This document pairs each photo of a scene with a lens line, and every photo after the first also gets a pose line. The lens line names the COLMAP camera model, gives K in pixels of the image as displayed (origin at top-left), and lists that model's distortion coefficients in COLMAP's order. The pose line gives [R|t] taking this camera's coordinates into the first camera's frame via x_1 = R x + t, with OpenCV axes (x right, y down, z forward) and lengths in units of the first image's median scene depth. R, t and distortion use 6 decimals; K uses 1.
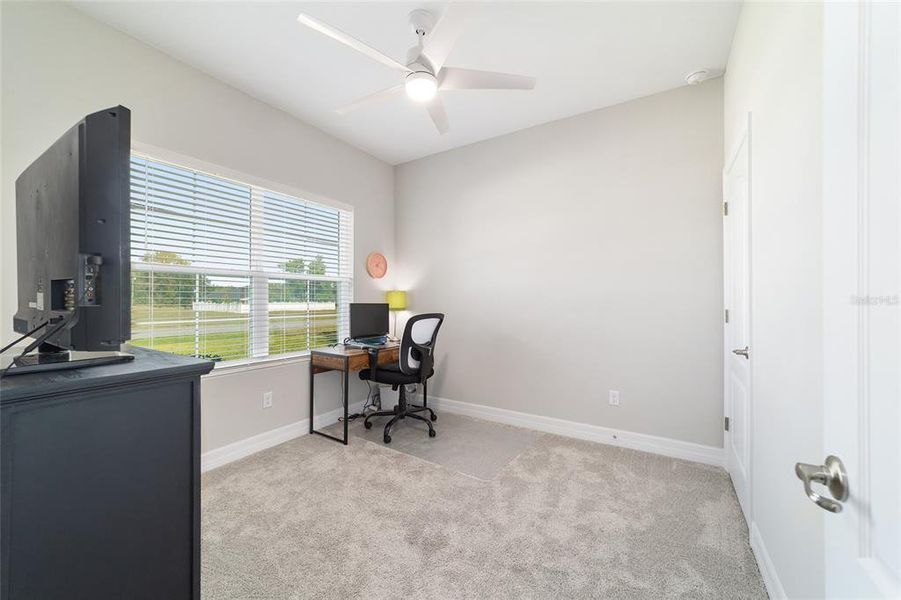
lens RADIAL K [[346.4, 0, 450.5], [0, 346.4, 300.0], [0, 0, 1]] dist [-0.018510, 0.009361]
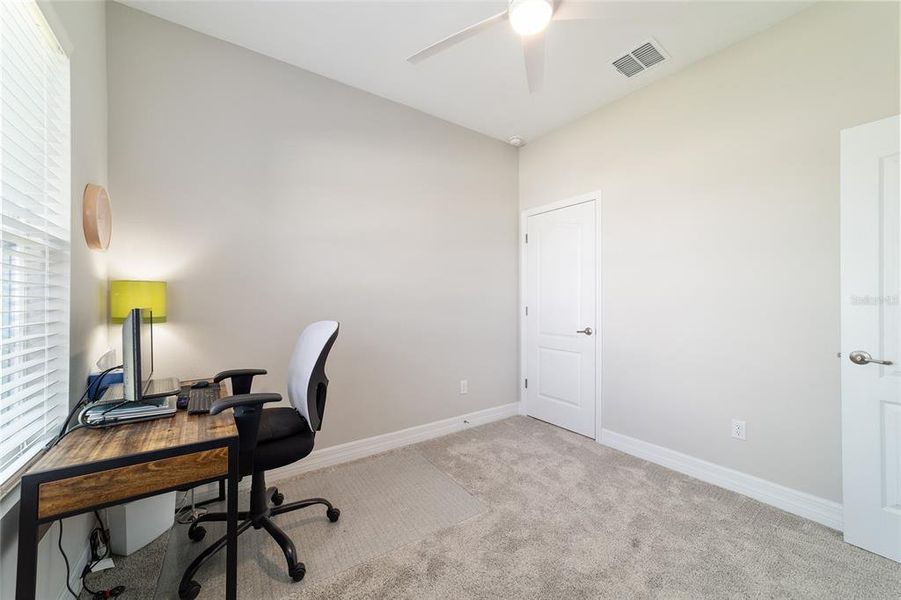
lens RADIAL K [[346.4, 0, 450.5], [0, 346.4, 300.0], [0, 0, 1]] dist [-0.018510, 0.009361]
pose [[0.384220, 0.000246, 0.923242, -0.630811], [0.002757, 0.999995, -0.001413, 0.000076], [-0.923237, 0.003088, 0.384217, 0.650879]]
